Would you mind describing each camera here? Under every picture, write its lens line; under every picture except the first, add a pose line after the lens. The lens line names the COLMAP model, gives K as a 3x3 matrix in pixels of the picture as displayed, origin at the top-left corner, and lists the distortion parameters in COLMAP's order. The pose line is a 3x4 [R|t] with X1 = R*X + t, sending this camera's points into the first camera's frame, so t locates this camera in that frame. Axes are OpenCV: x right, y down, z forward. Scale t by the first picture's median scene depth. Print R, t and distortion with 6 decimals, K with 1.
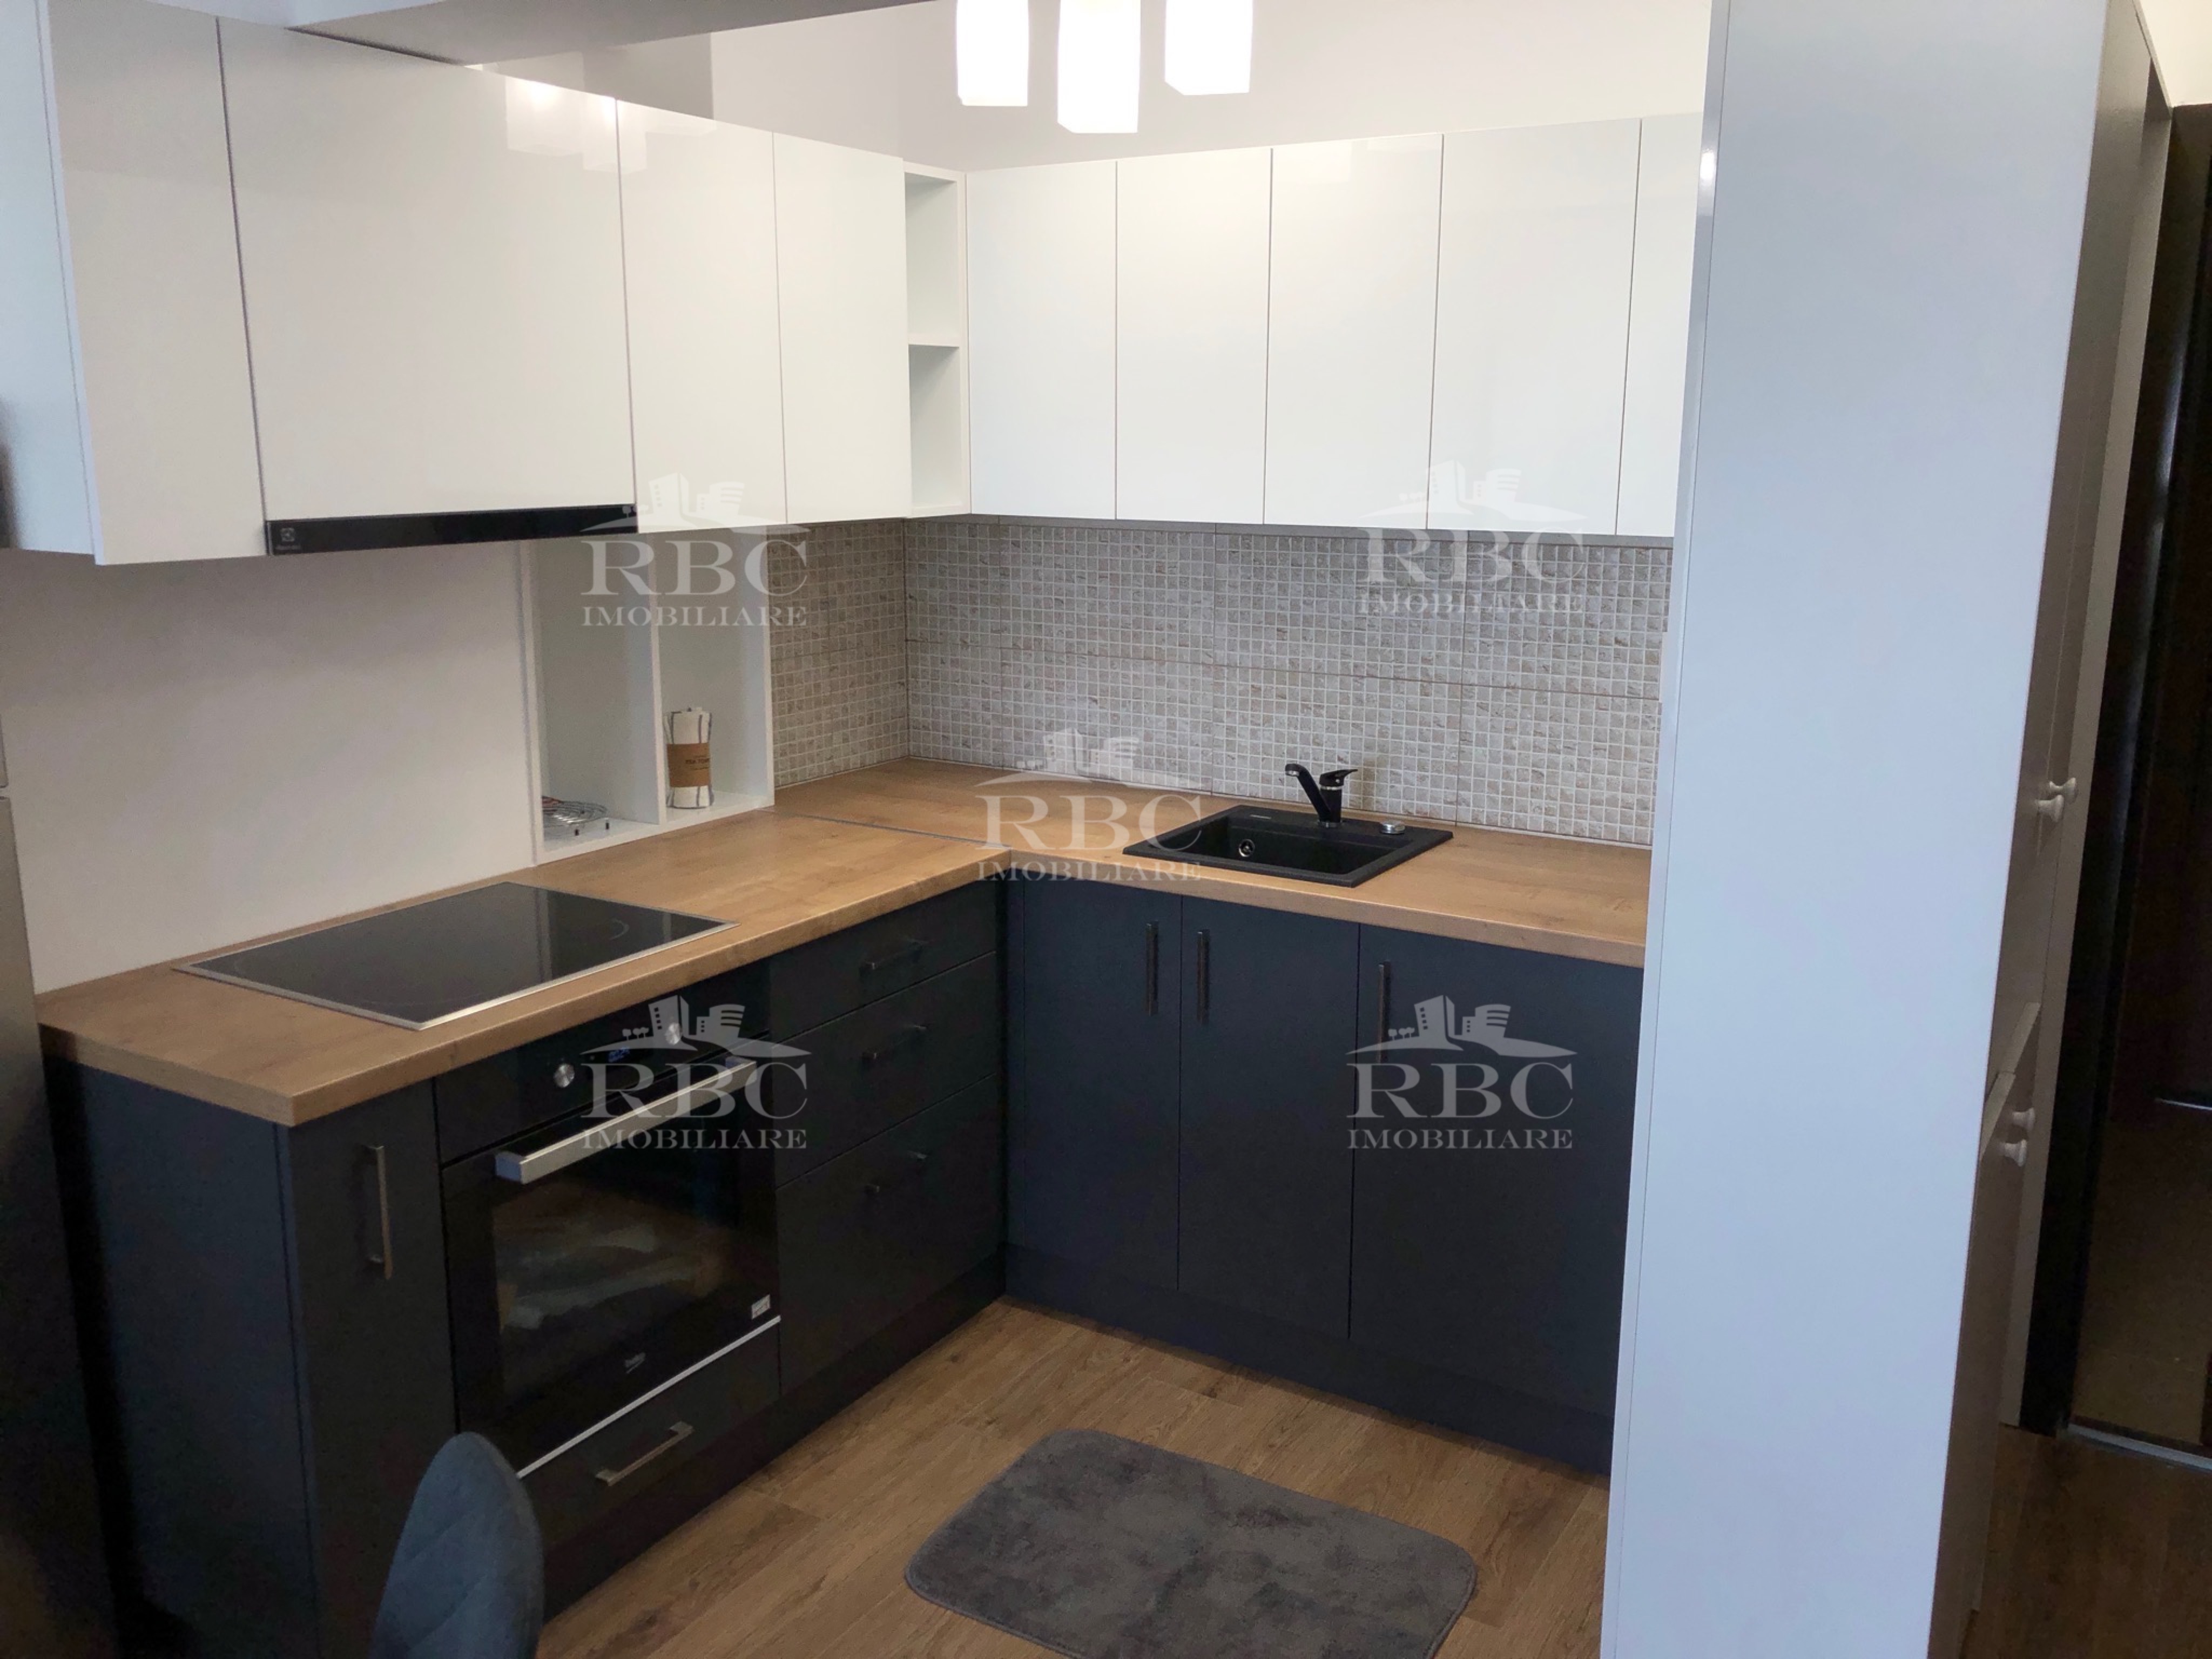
lens RADIAL K [[1822.4, 0, 1100.1], [0, 1822.4, 812.5], [0, 0, 1]] dist [0.049148, -0.082230]
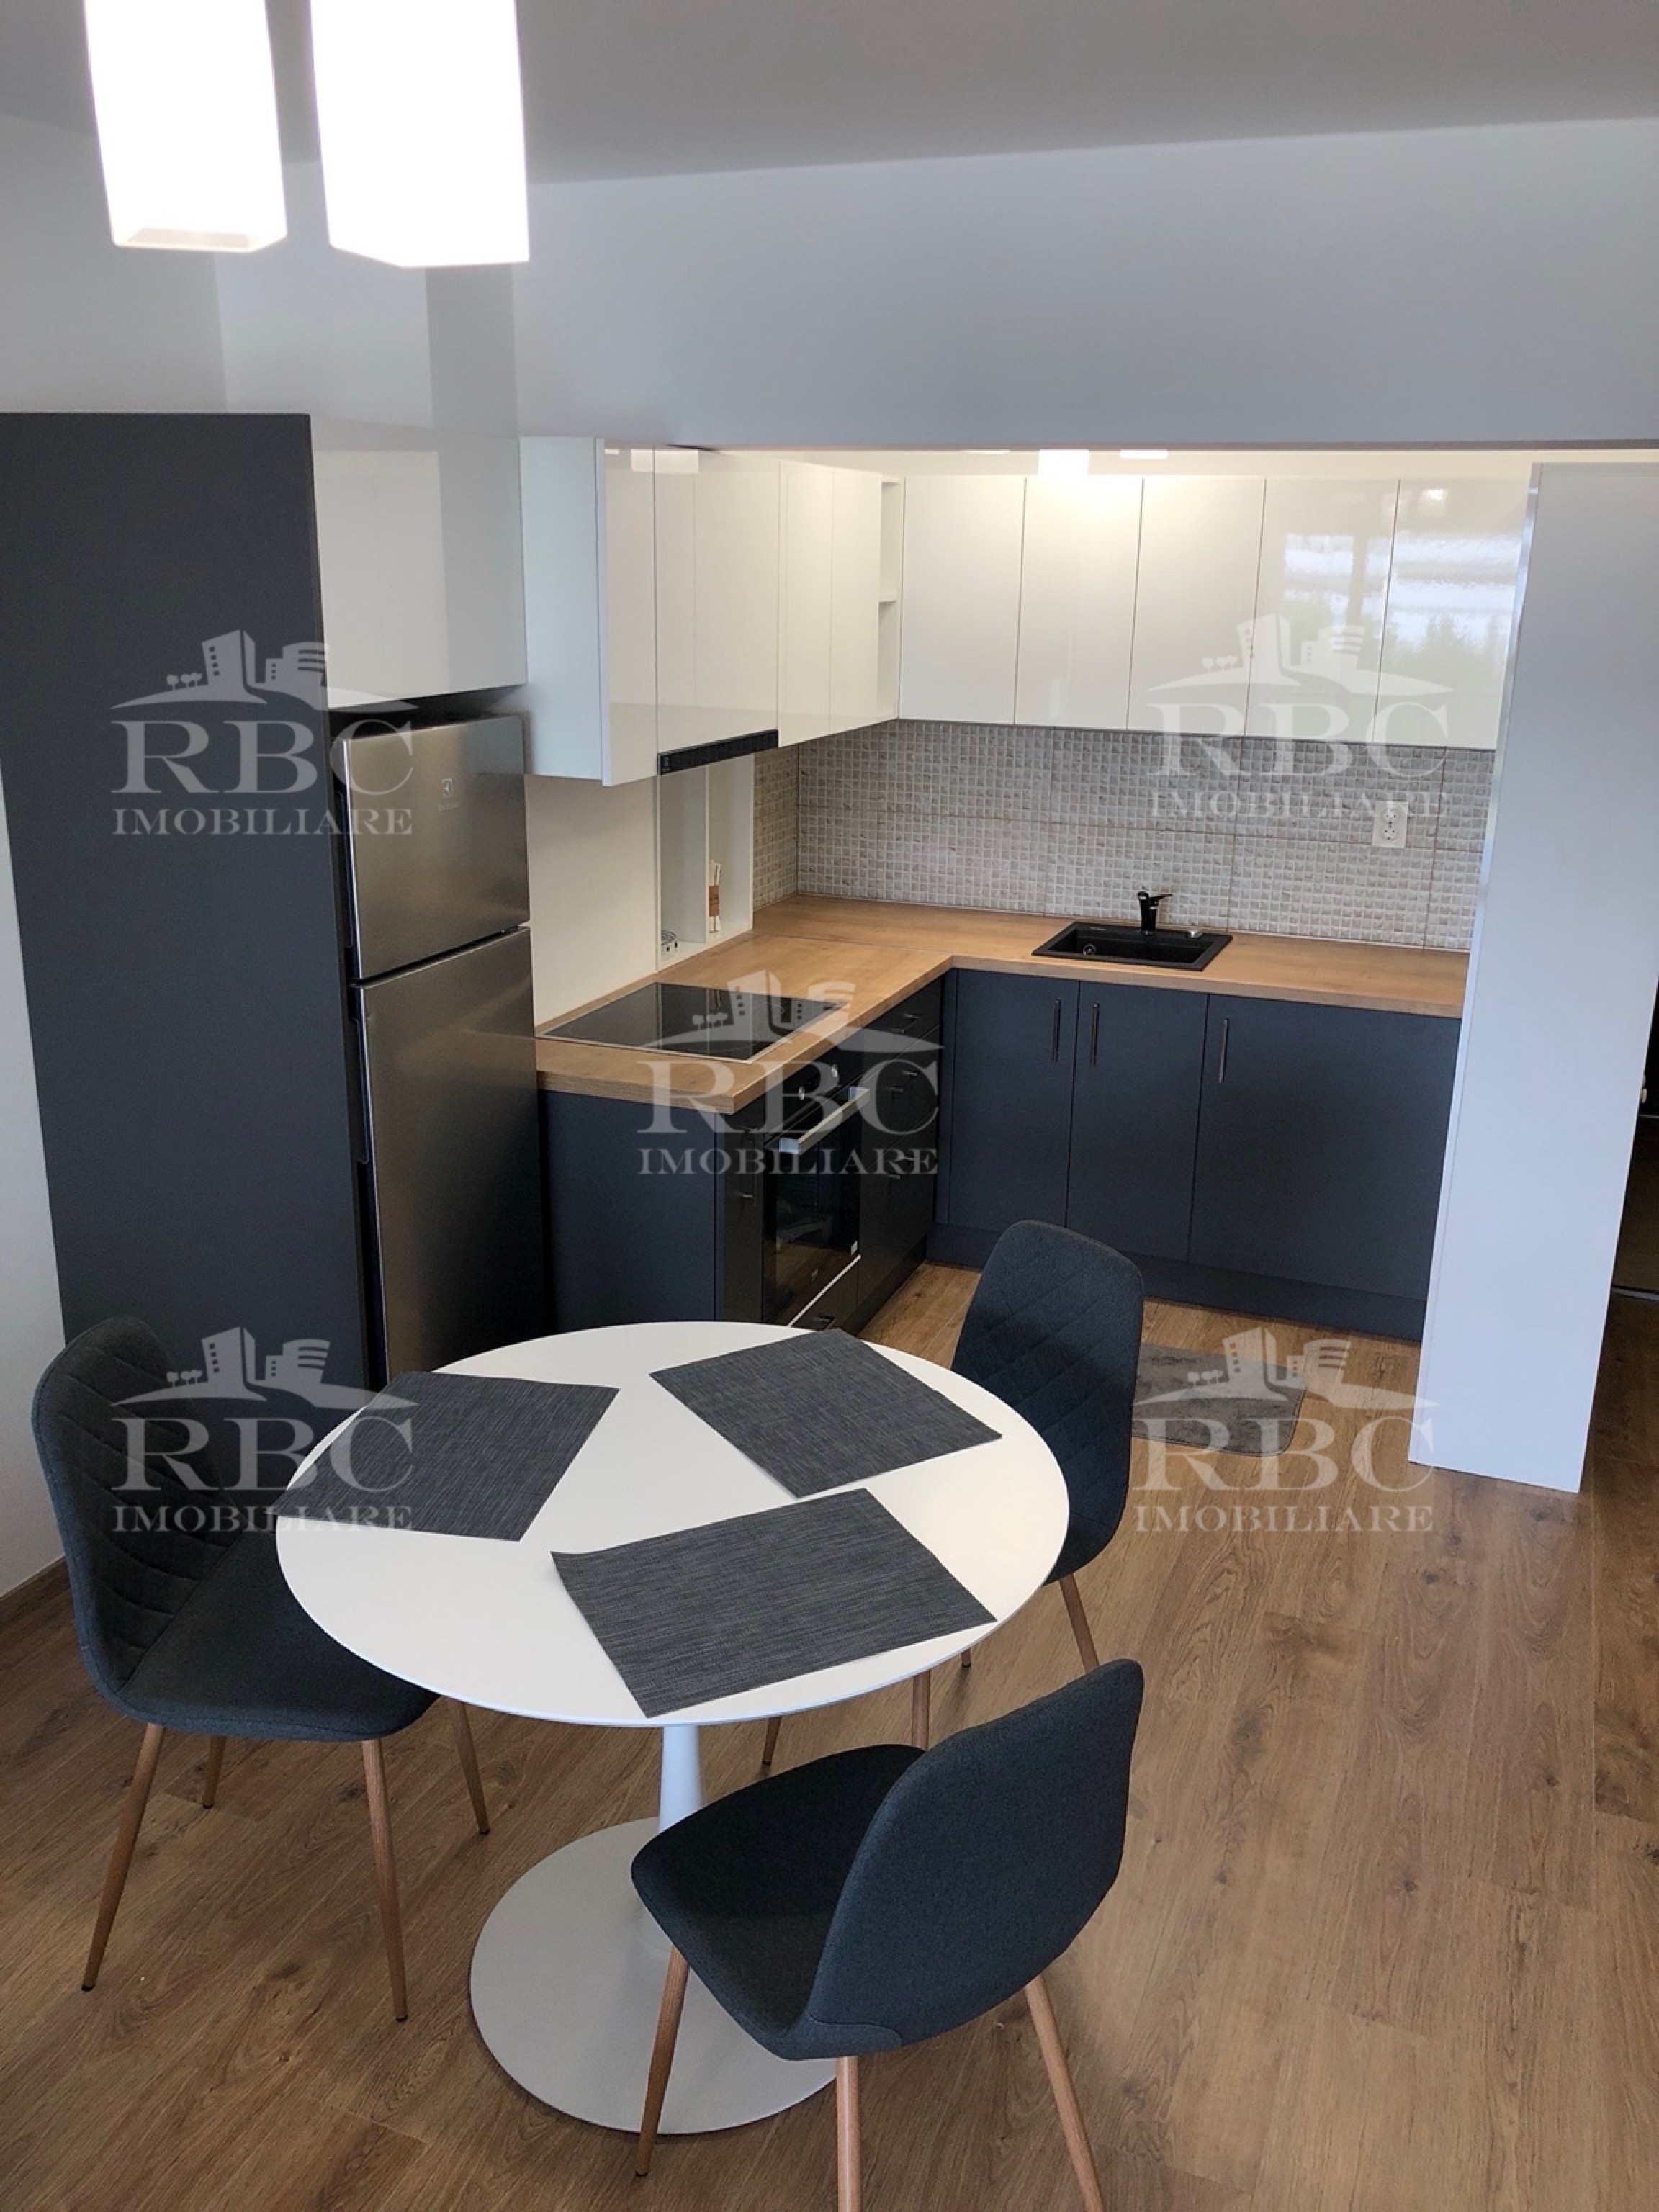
lens RADIAL K [[1822.4, 0, 833.5], [0, 1822.4, 1121.6], [0, 0, 1]] dist [0.049148, -0.082230]
pose [[0.986629, -0.038523, 0.158365, -0.351844], [0.023043, 0.994875, 0.098451, 0.007042], [-0.161346, -0.093485, 0.982460, -0.410016]]
